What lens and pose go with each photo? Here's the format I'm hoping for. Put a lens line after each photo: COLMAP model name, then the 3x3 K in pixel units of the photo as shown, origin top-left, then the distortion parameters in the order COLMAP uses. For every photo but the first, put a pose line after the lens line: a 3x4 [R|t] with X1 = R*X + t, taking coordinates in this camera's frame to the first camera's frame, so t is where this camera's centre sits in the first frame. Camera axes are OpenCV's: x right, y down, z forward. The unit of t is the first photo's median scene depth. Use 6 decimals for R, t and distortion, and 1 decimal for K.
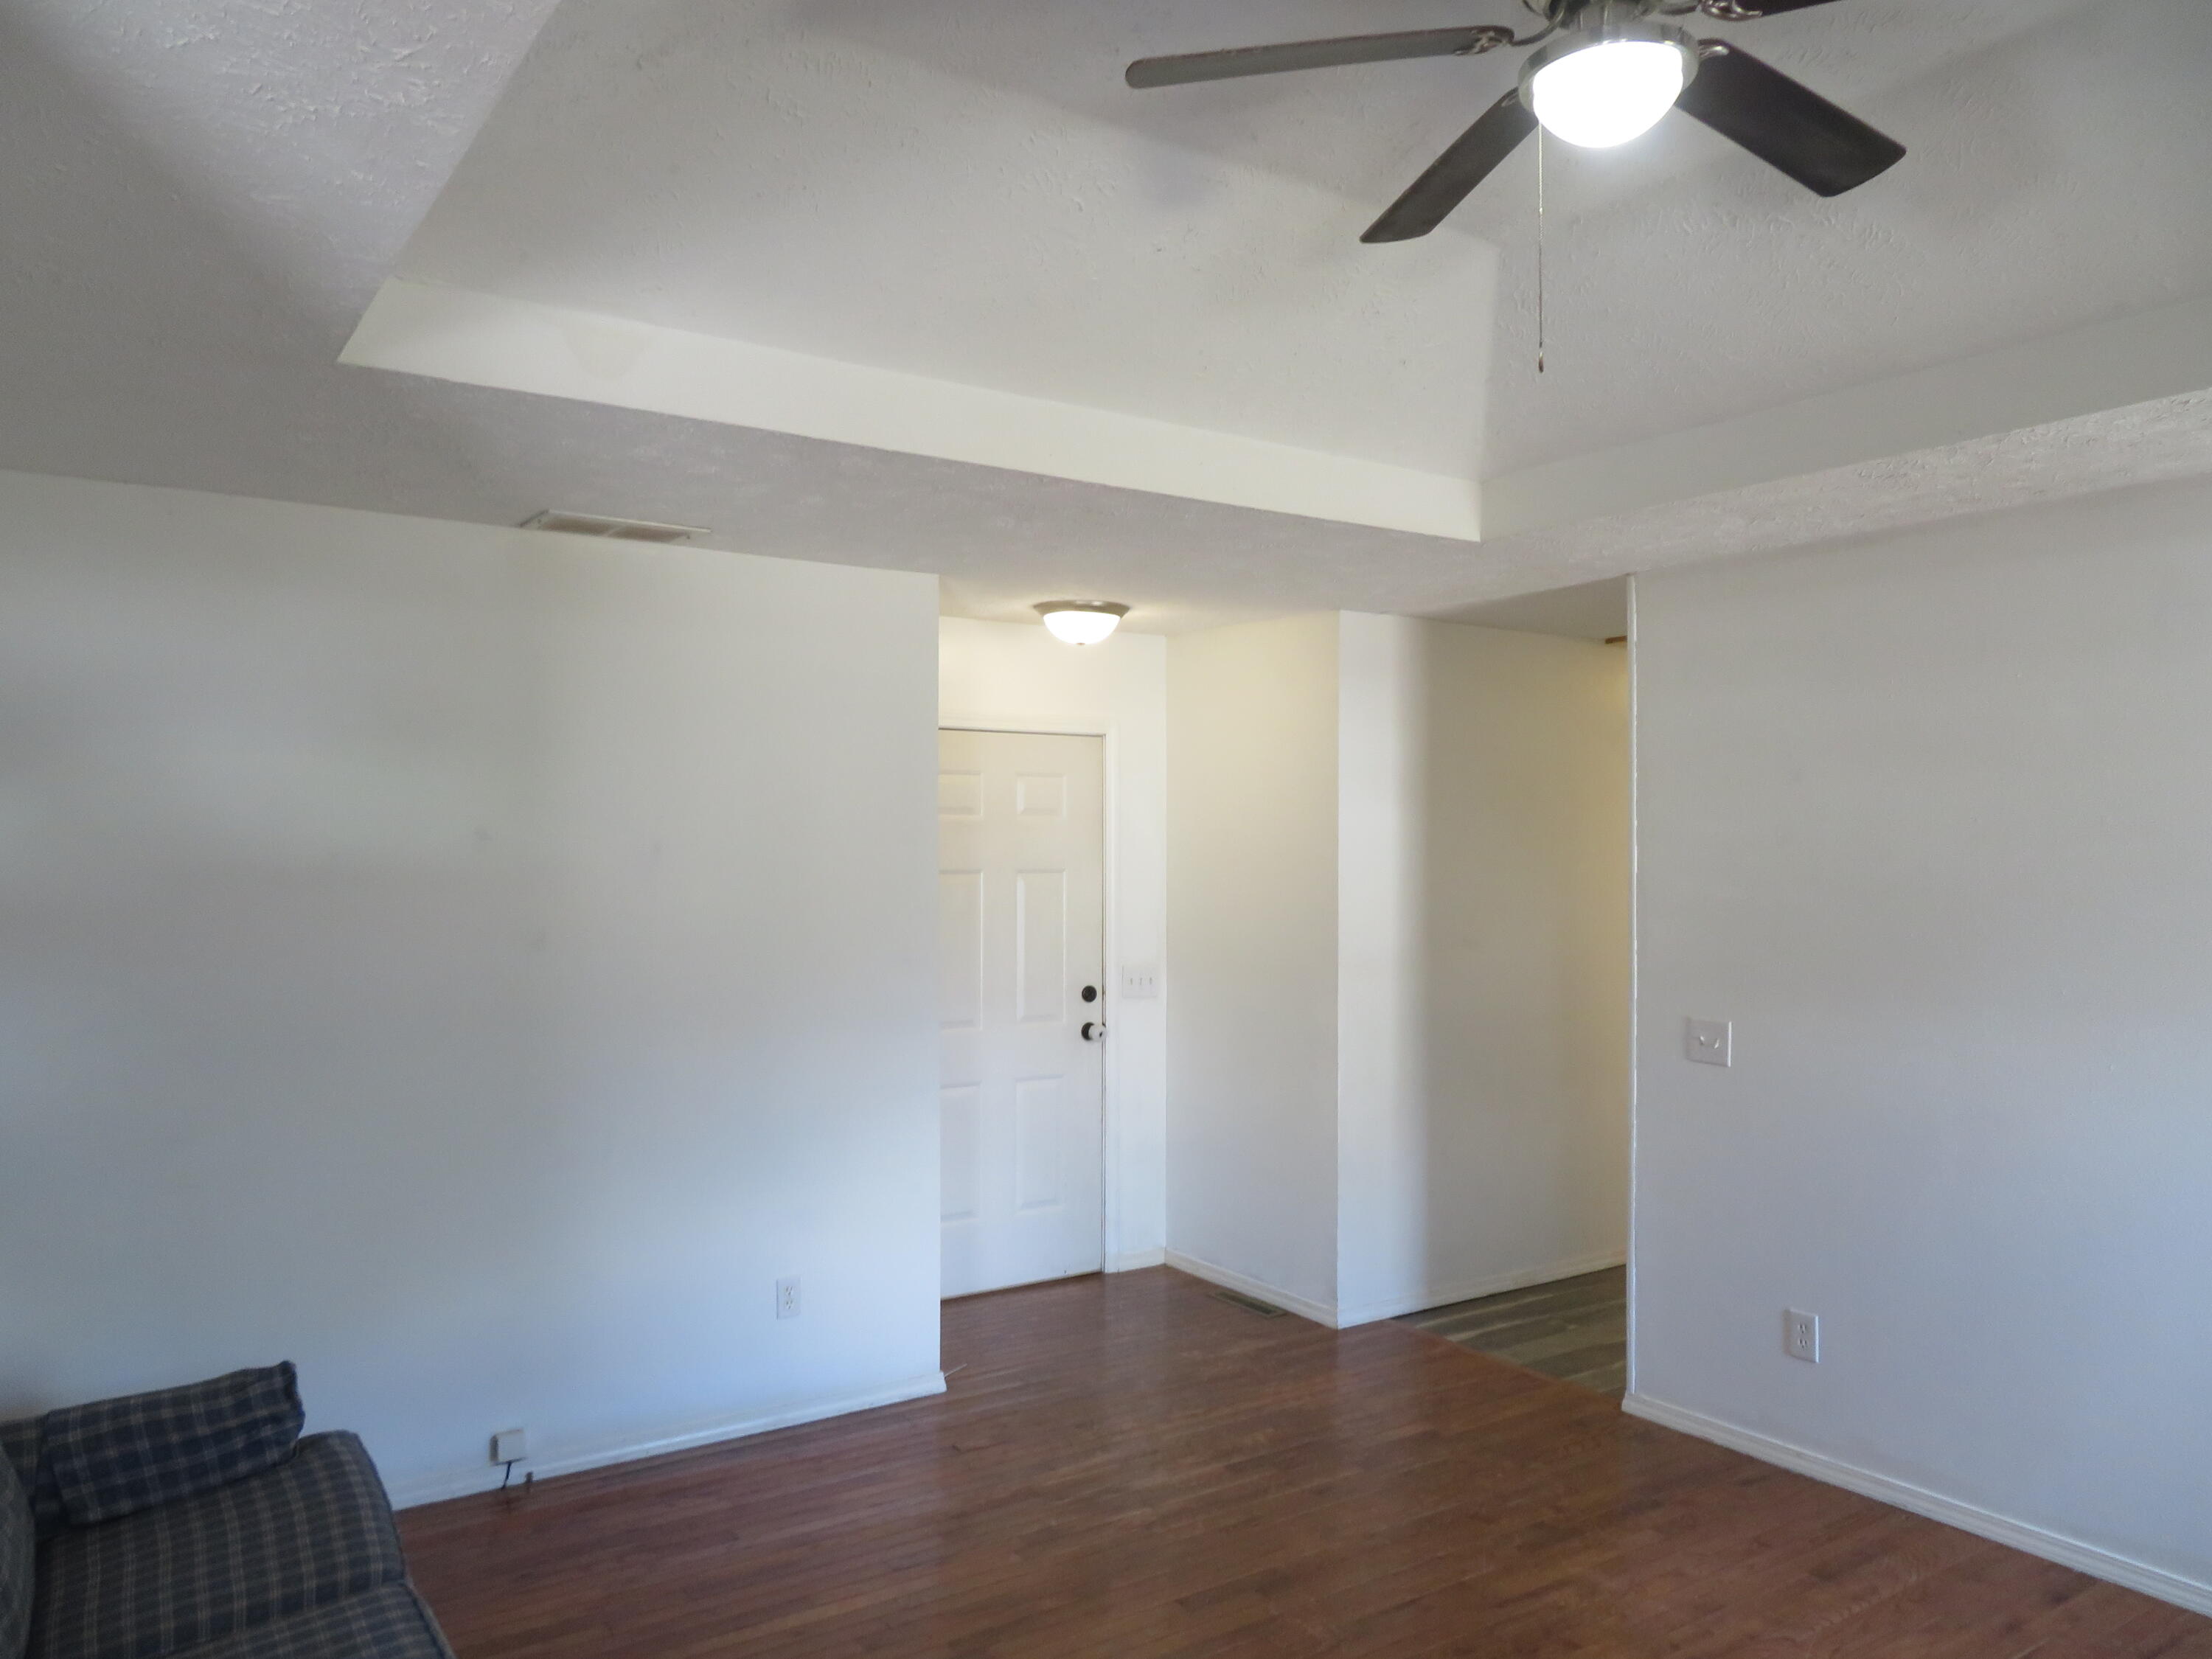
lens RADIAL K [[1576.9, 0, 1097.9], [0, 1576.9, 827.7], [0, 0, 1]] dist [-0.013317, 0.001236]
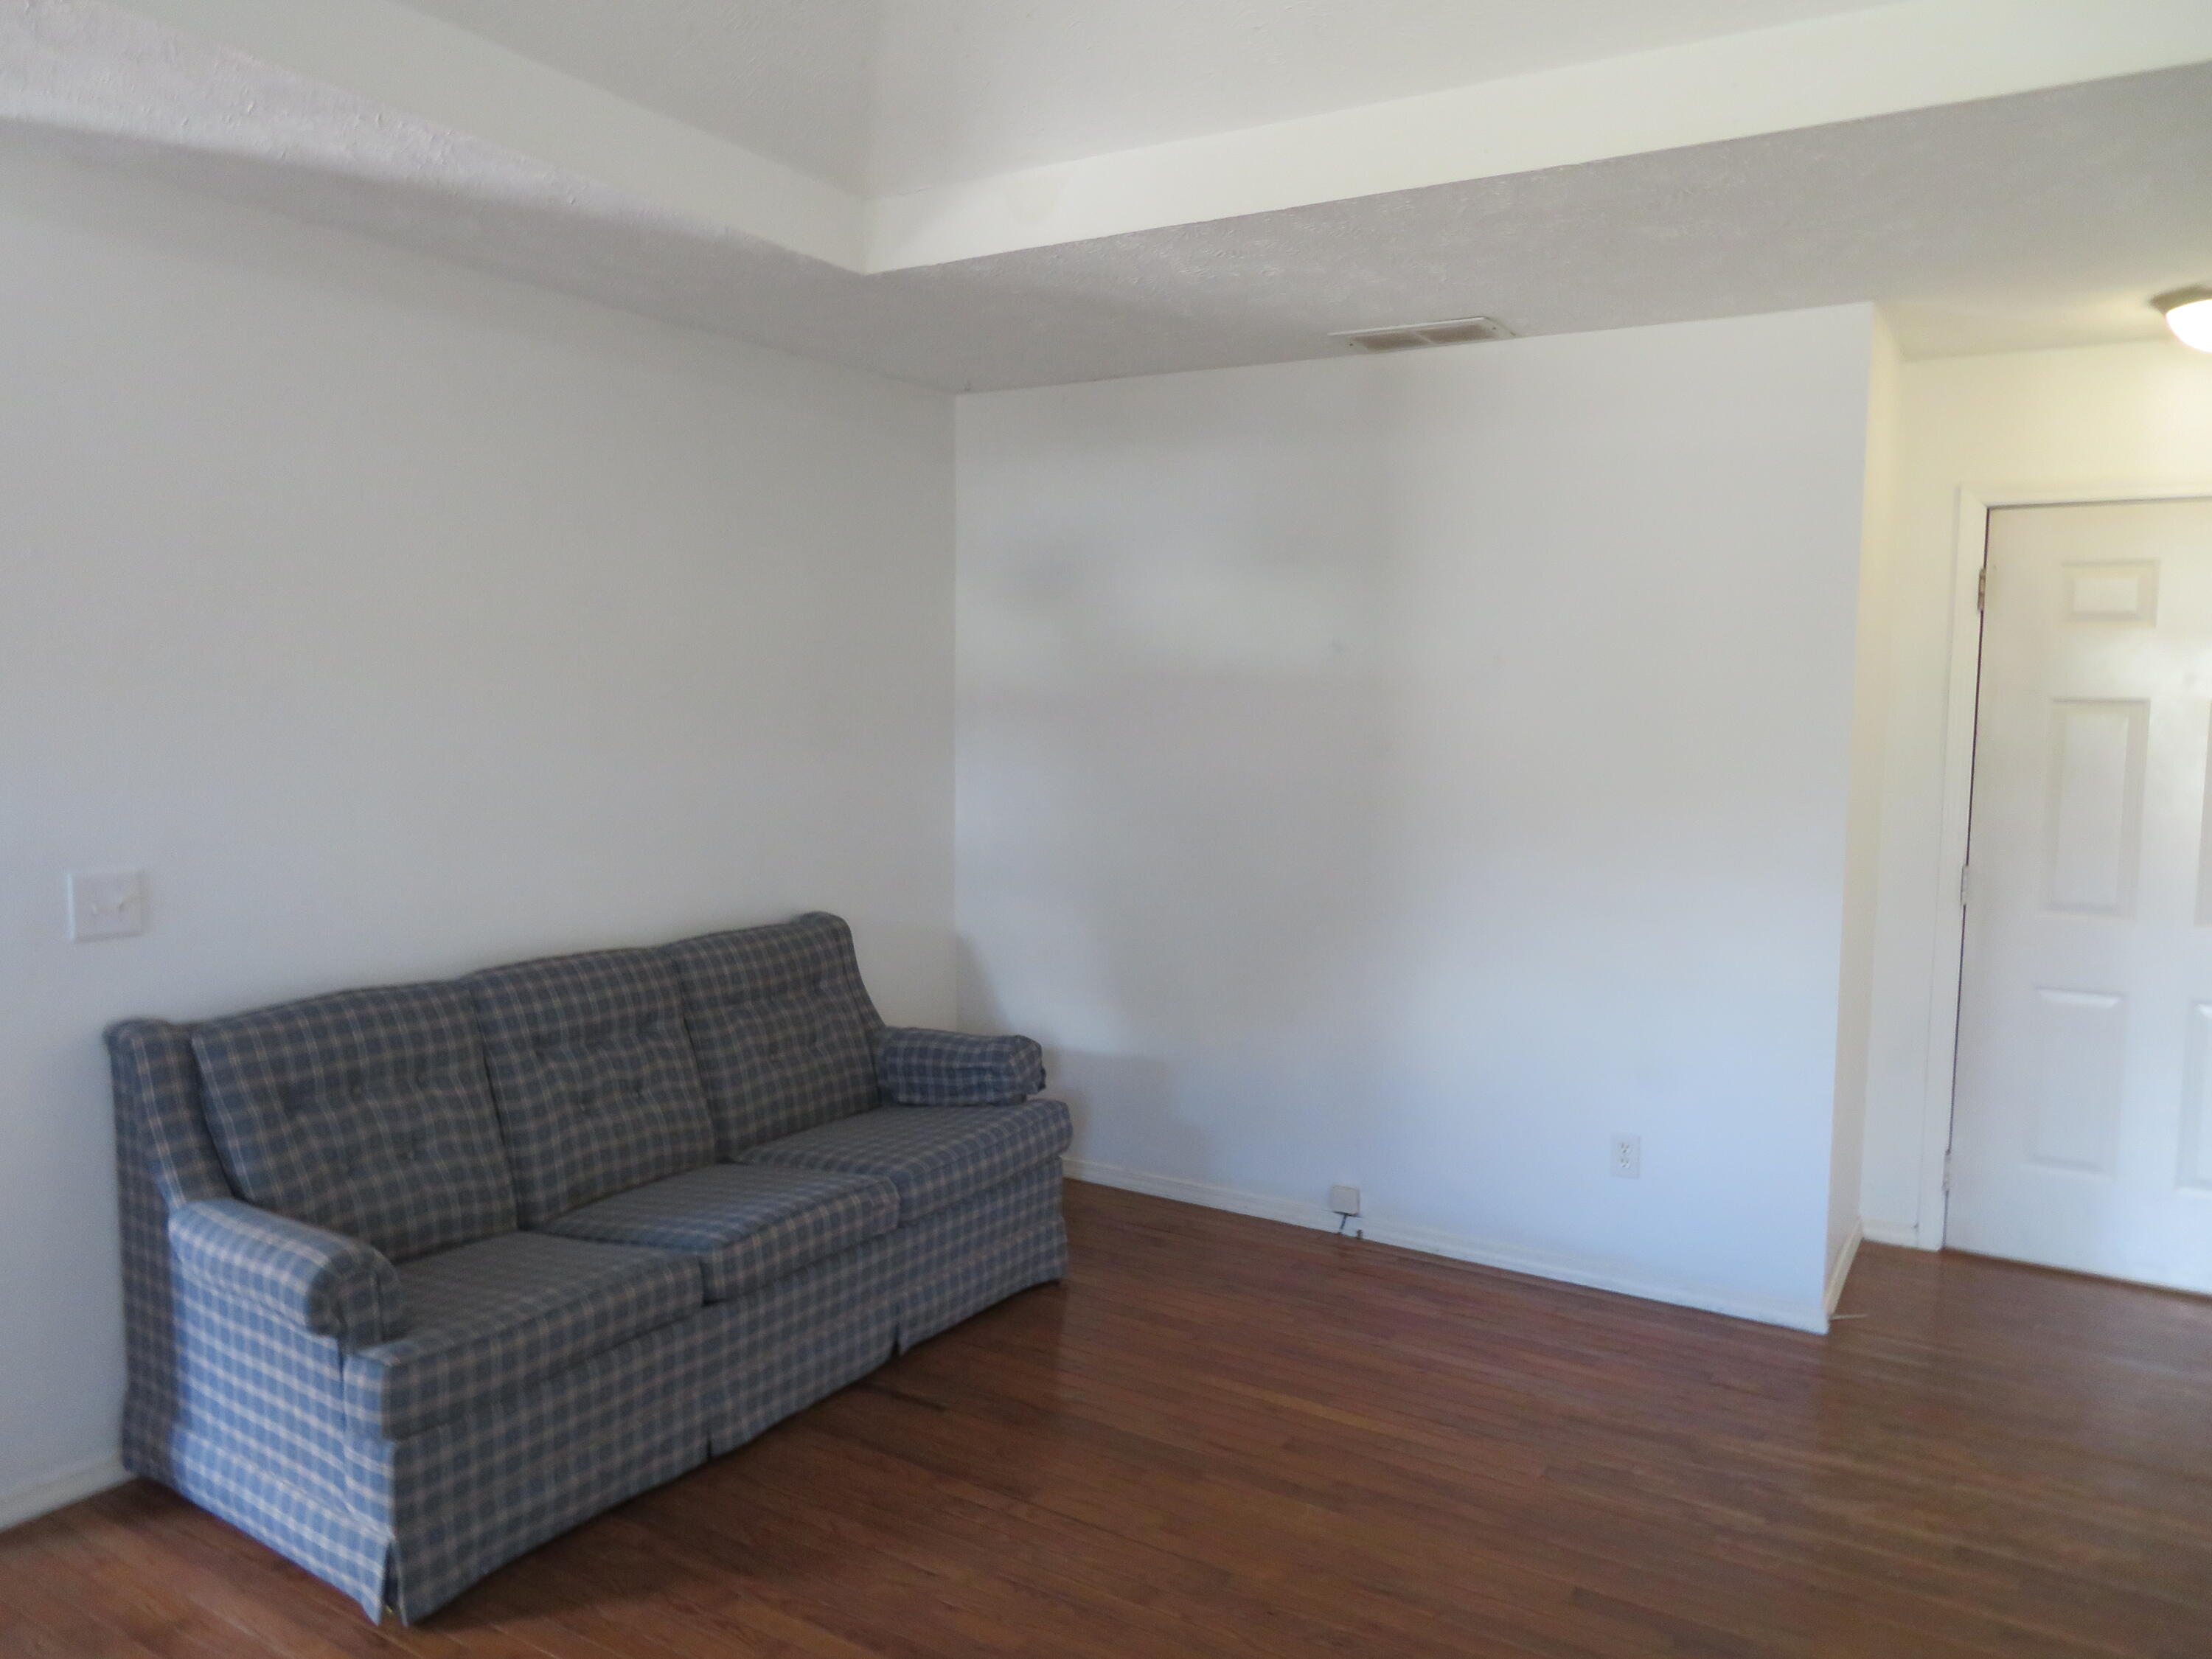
lens RADIAL K [[1576.9, 0, 1100.8], [0, 1576.9, 840.1], [0, 0, 1]] dist [-0.013317, 0.001236]
pose [[0.391050, 0.085398, -0.916399, 0.519380], [-0.001390, 0.995740, 0.092198, 0.034663], [0.920368, -0.034780, 0.389503, 0.386628]]
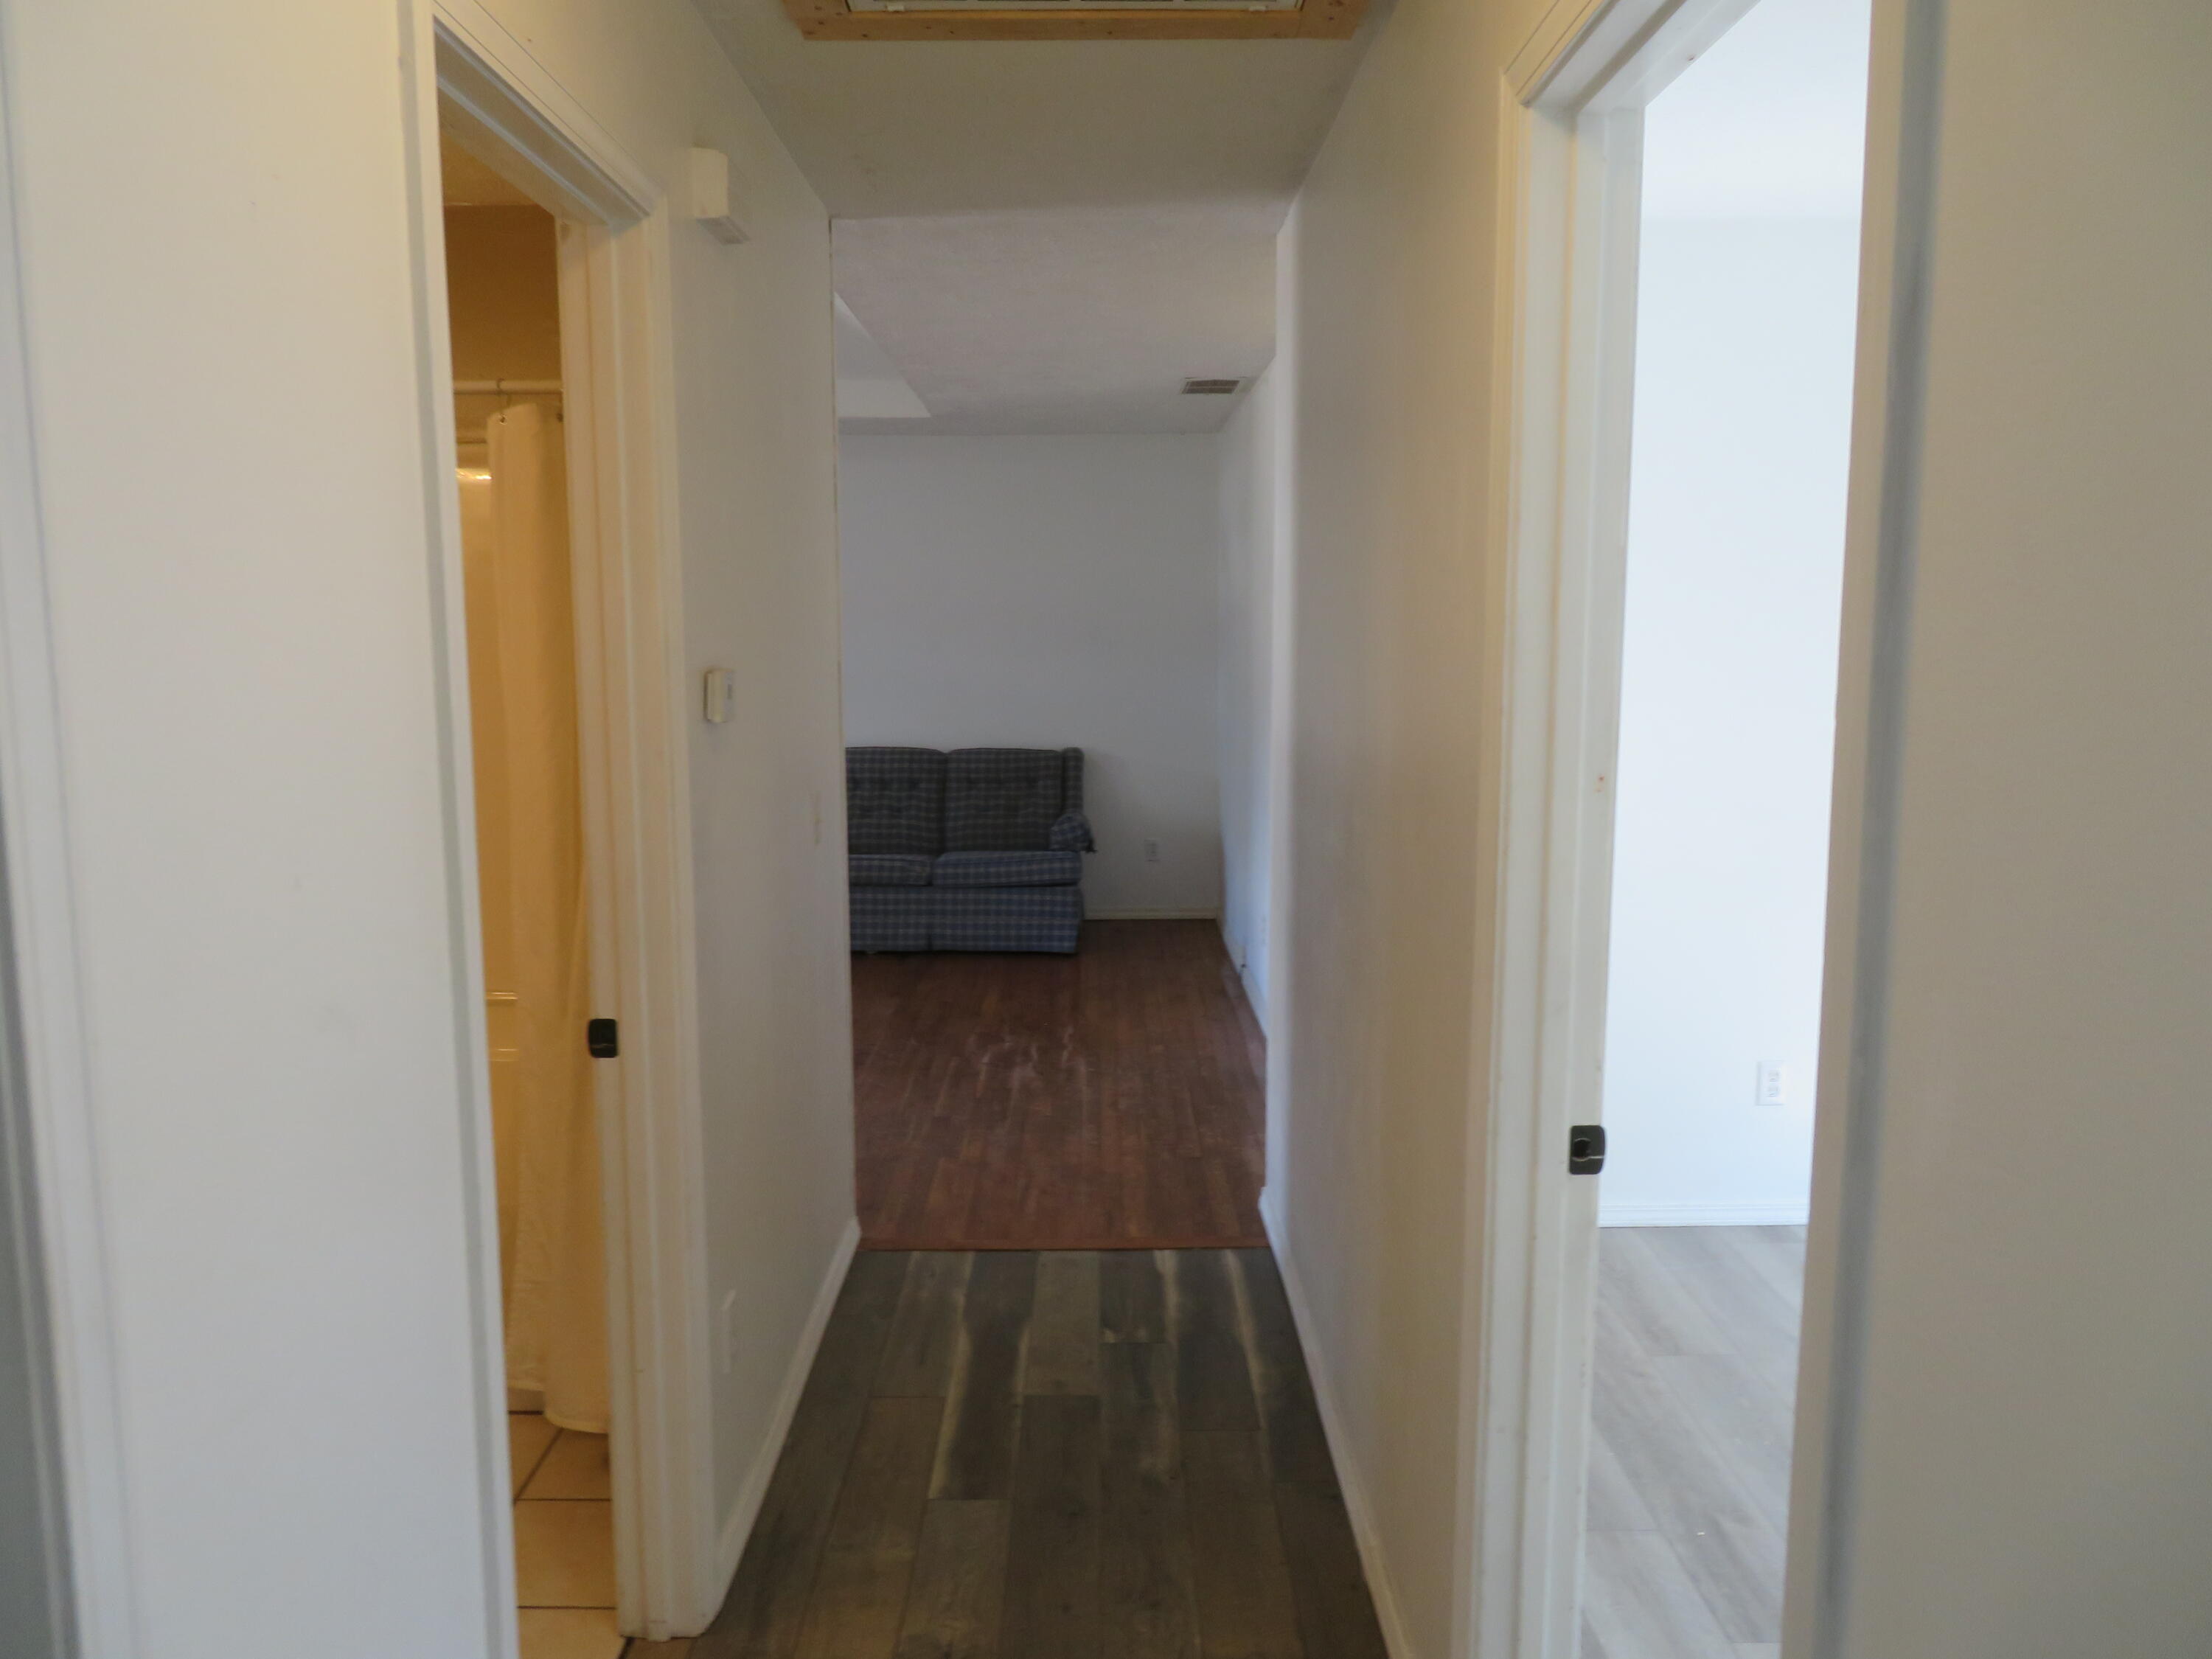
lens RADIAL K [[1576.9, 0, 1104.5], [0, 1576.9, 828.6], [0, 0, 1]] dist [-0.013317, 0.001236]
pose [[-0.561215, 0.099474, -0.821671, 1.010593], [0.002932, 0.992984, 0.118211, 0.053318], [0.827665, 0.063933, -0.557569, 1.687404]]
